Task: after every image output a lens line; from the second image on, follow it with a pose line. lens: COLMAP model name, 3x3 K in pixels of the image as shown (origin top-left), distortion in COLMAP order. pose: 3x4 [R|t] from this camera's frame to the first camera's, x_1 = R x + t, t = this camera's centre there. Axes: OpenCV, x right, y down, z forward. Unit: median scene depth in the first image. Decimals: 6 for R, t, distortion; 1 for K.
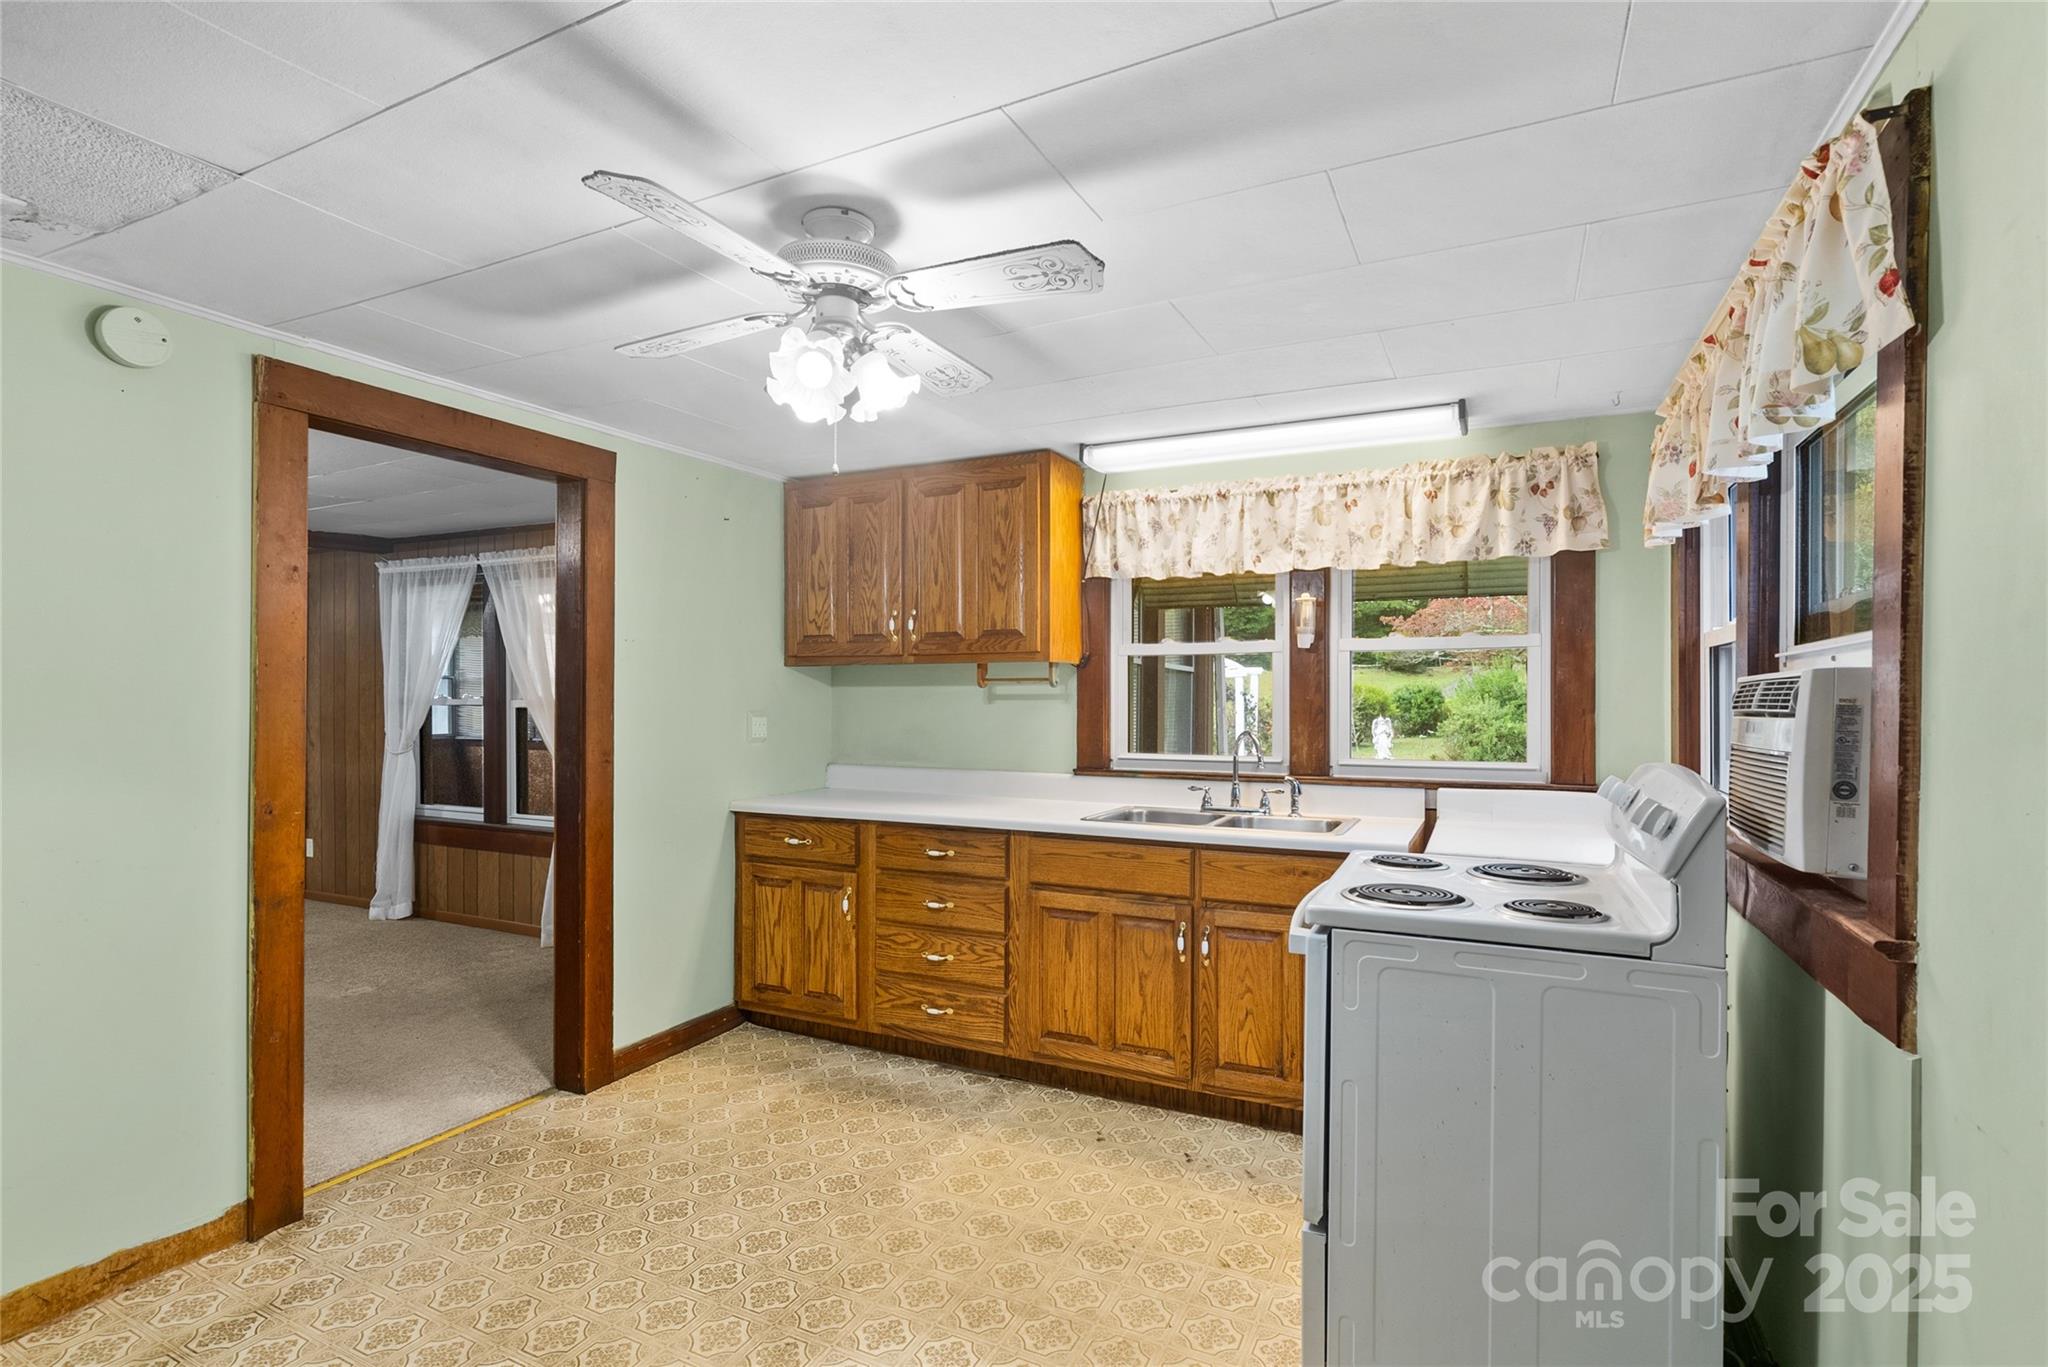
lens RADIAL K [[960.5, 0, 1028.2], [0, 960.5, 700.0], [0, 0, 1]] dist [-0.000921, -0.000015]
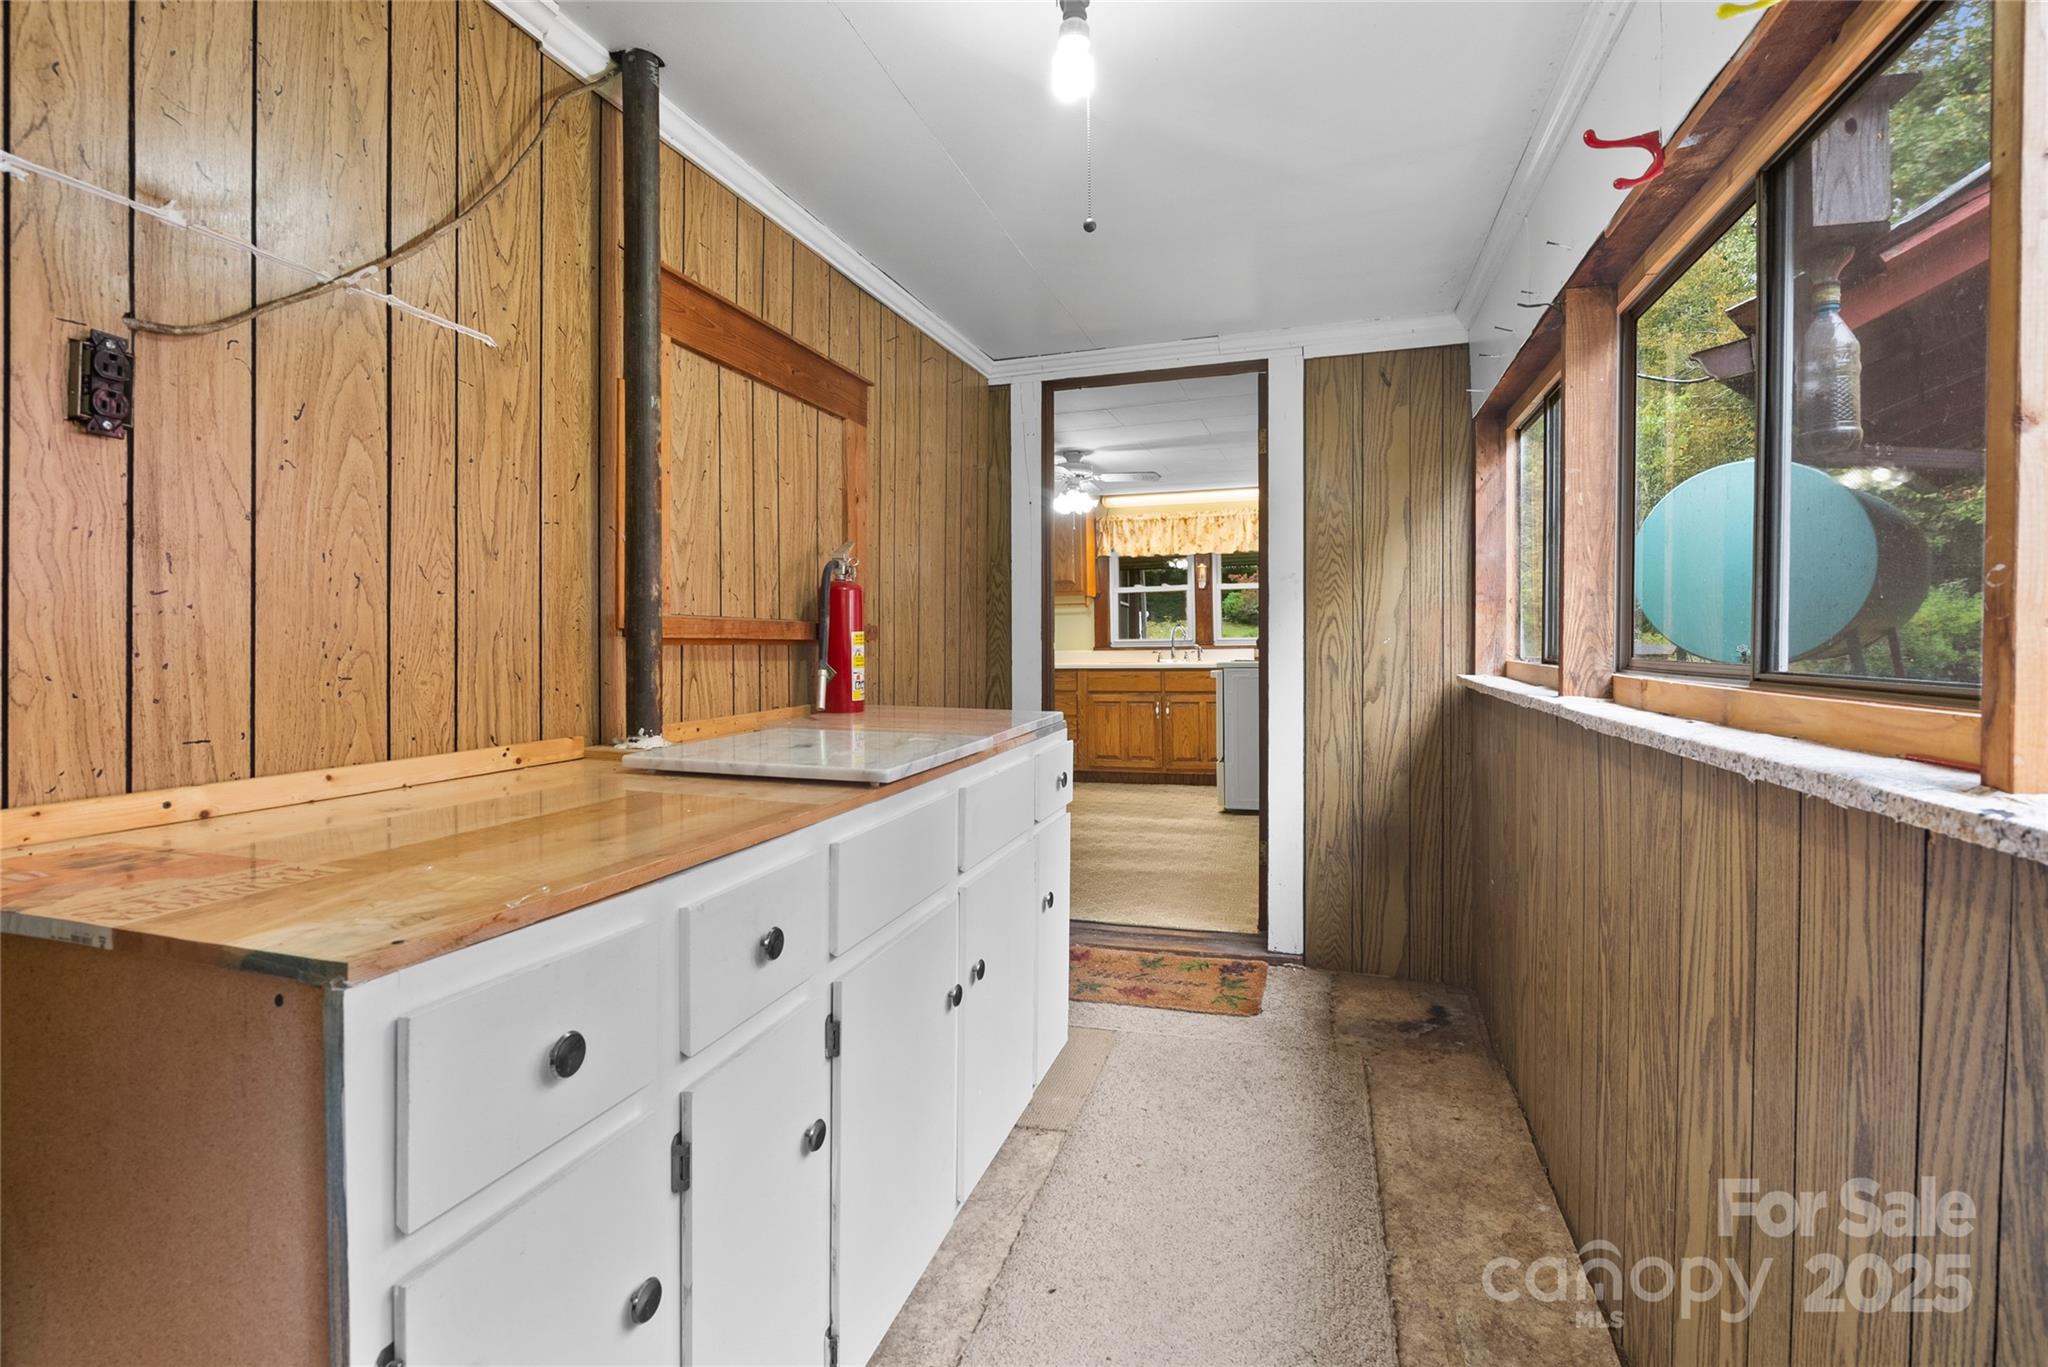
lens RADIAL K [[941.6, 0, 1030.1], [0, 941.6, 661.5], [0, 0, 1]] dist [-0.000801, -0.000042]
pose [[0.986913, -0.013128, 0.160720, -0.456152], [0.012576, 0.999911, 0.004450, 0.100144], [-0.160765, -0.002371, 0.986990, -1.091715]]
